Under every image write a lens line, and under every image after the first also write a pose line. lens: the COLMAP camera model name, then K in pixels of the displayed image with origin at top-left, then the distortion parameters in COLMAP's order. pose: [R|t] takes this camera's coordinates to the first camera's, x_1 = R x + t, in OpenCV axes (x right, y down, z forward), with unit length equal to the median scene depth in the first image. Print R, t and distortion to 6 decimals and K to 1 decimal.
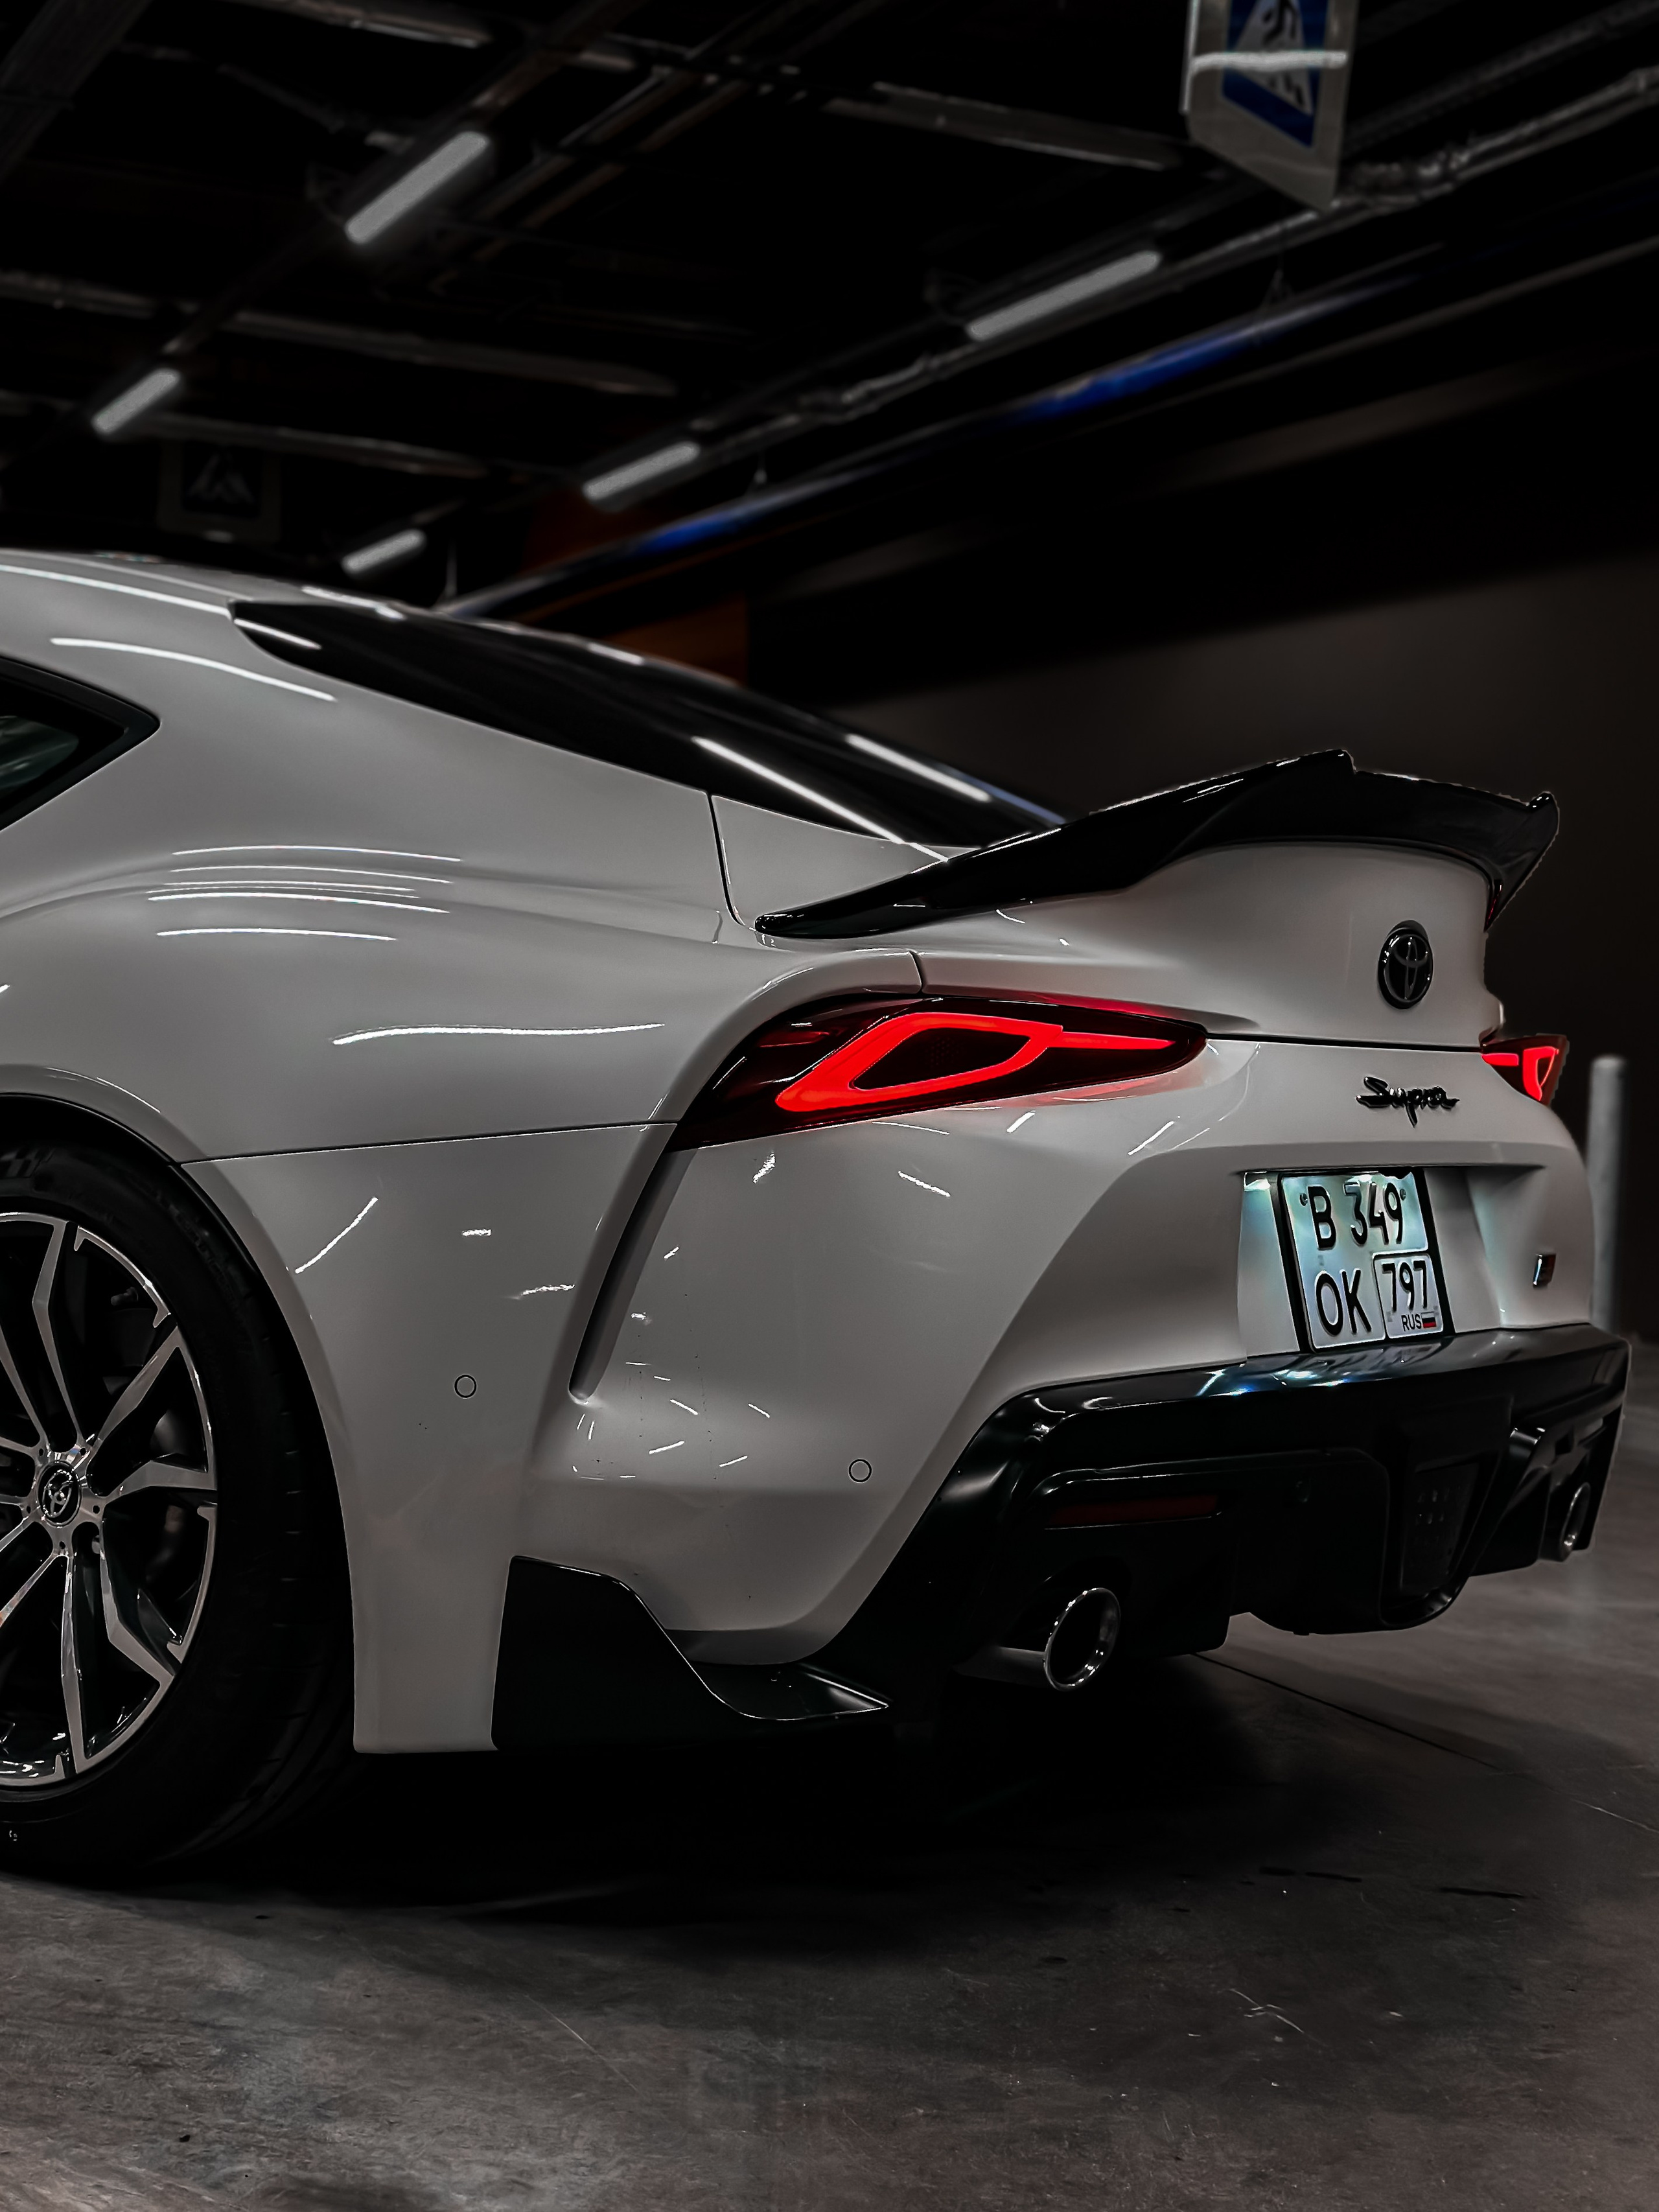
lens RADIAL K [[3172.0, 0, 823.7], [0, 3172.0, 1144.5], [0, 0, 1]] dist [0.151673, -0.043627]
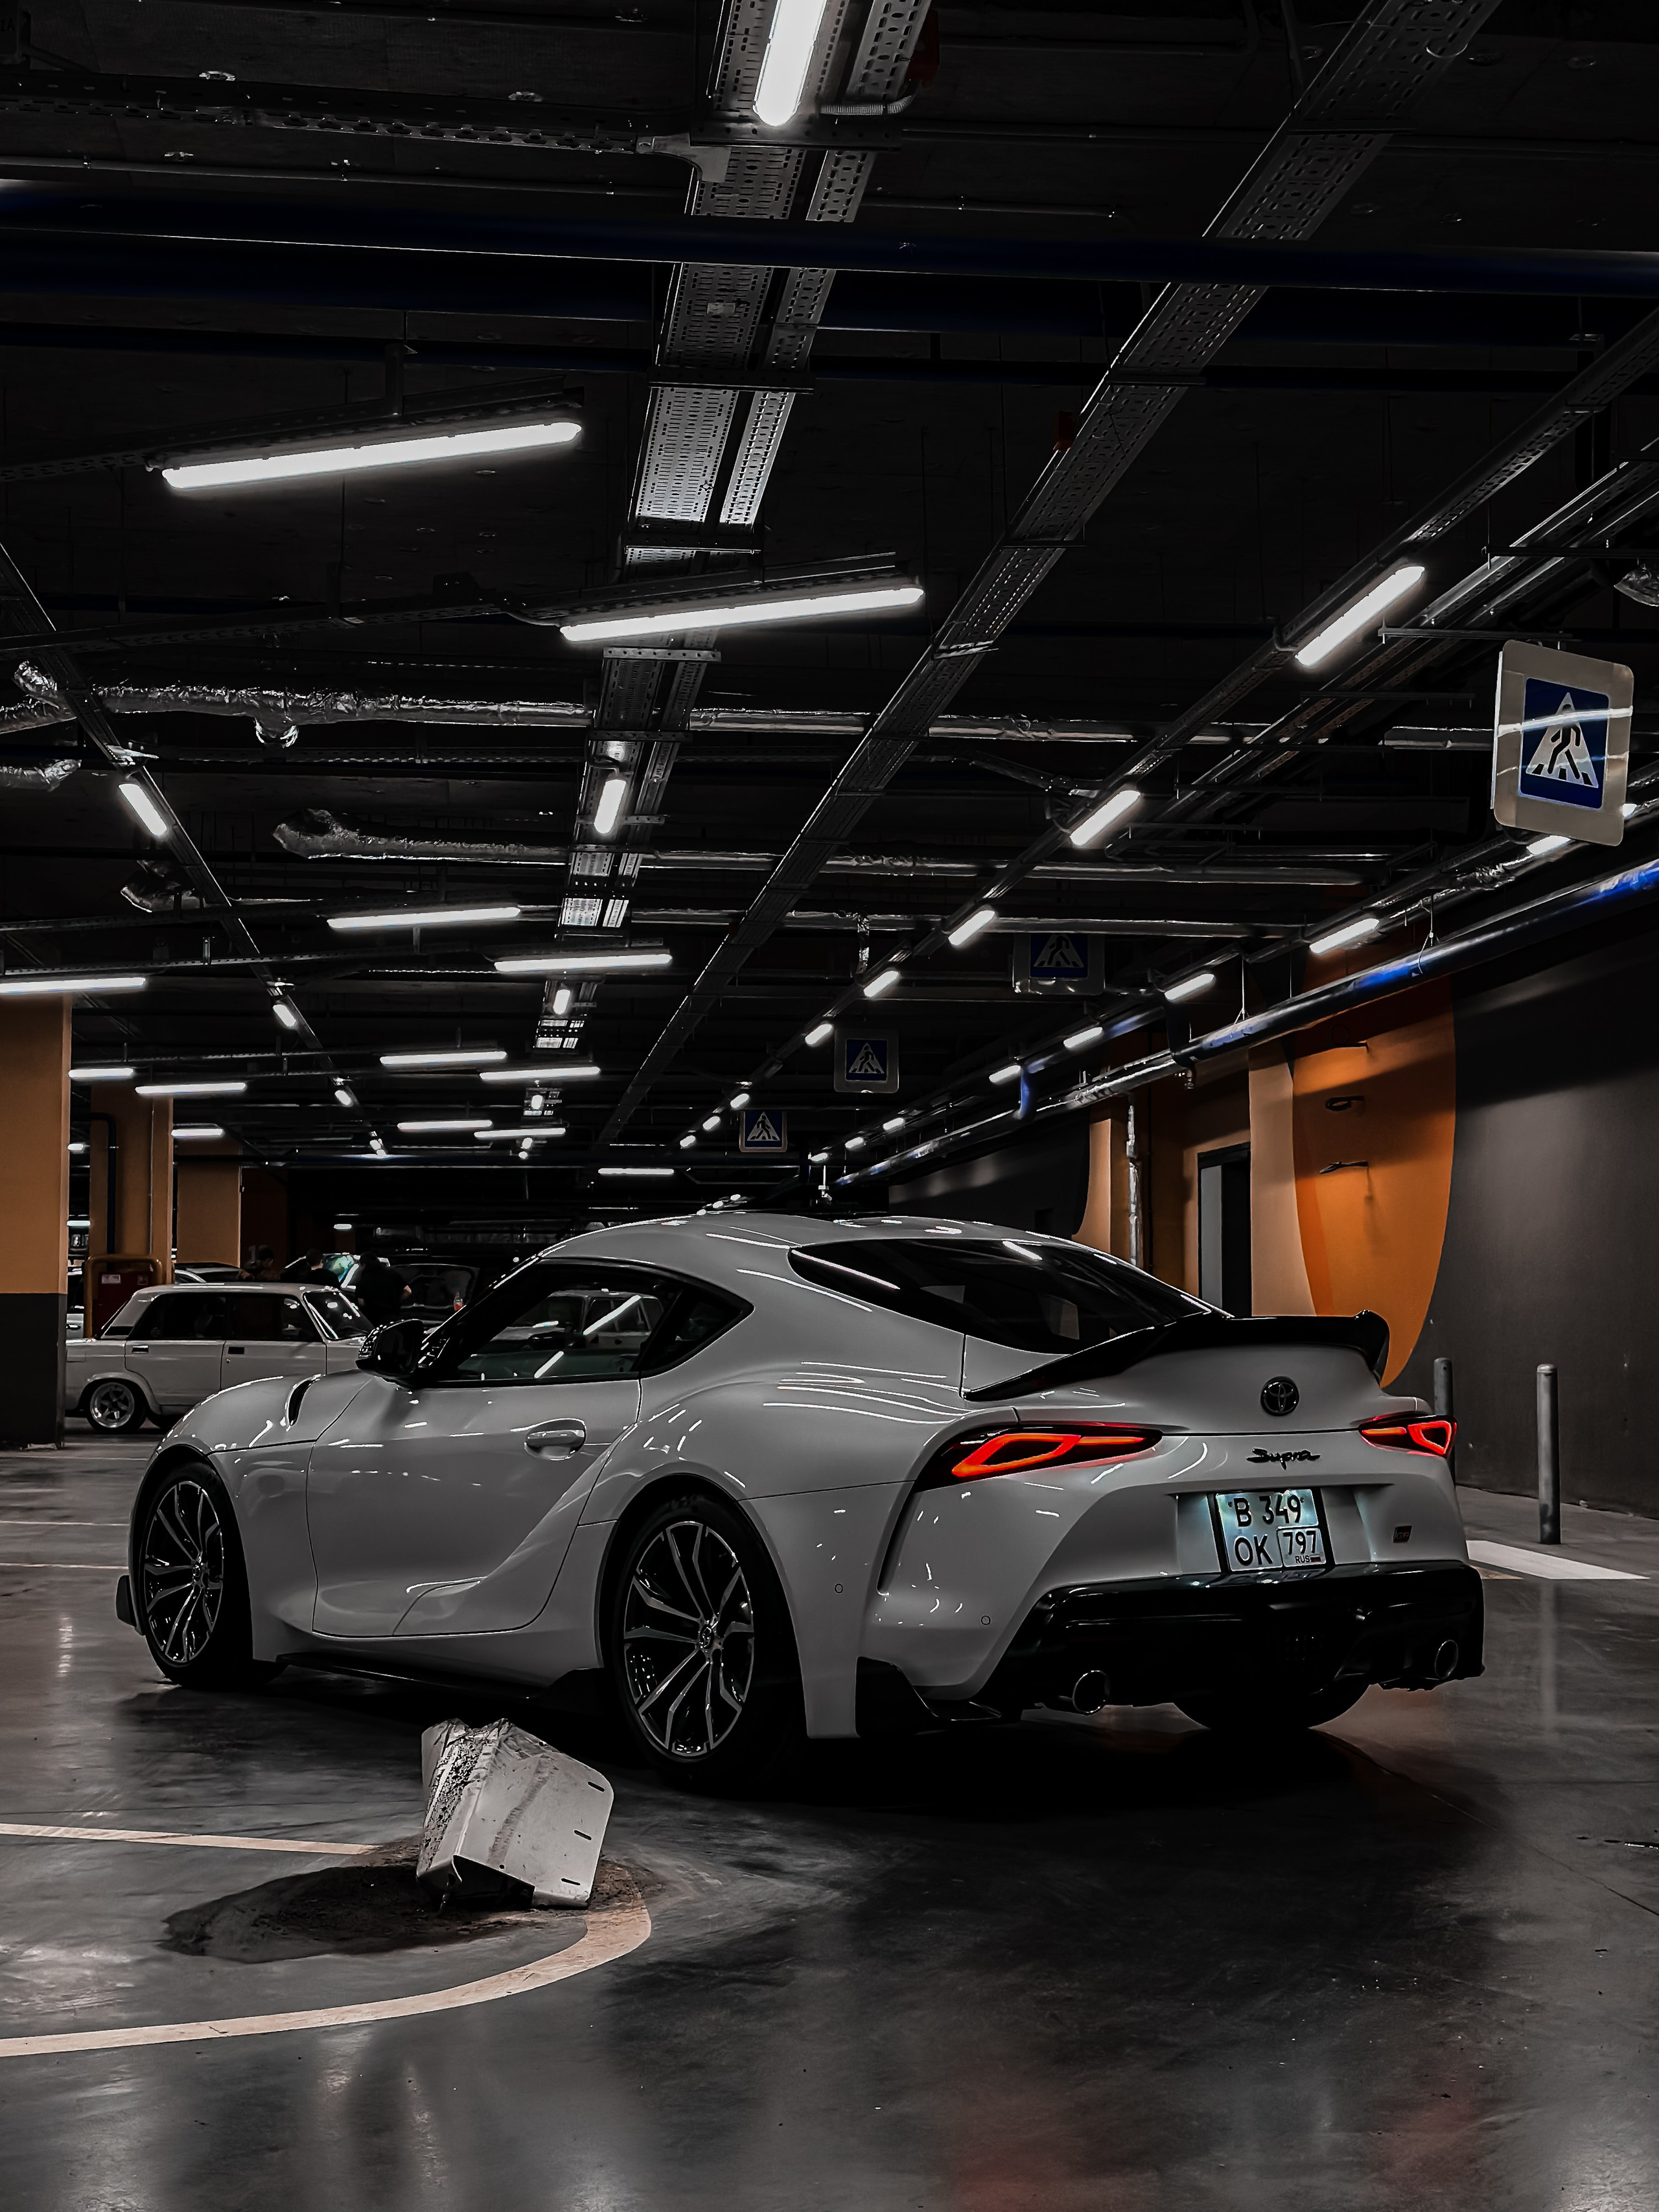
lens RADIAL K [[3098.8, 0, 829.5], [0, 3098.8, 1106.0], [0, 0, 1]] dist [0.131134, -0.028111]
pose [[0.947739, -0.062205, -0.312924, 0.580727], [0.030055, 0.993854, -0.106540, -0.036068], [0.317628, 0.091567, 0.943784, -1.172294]]
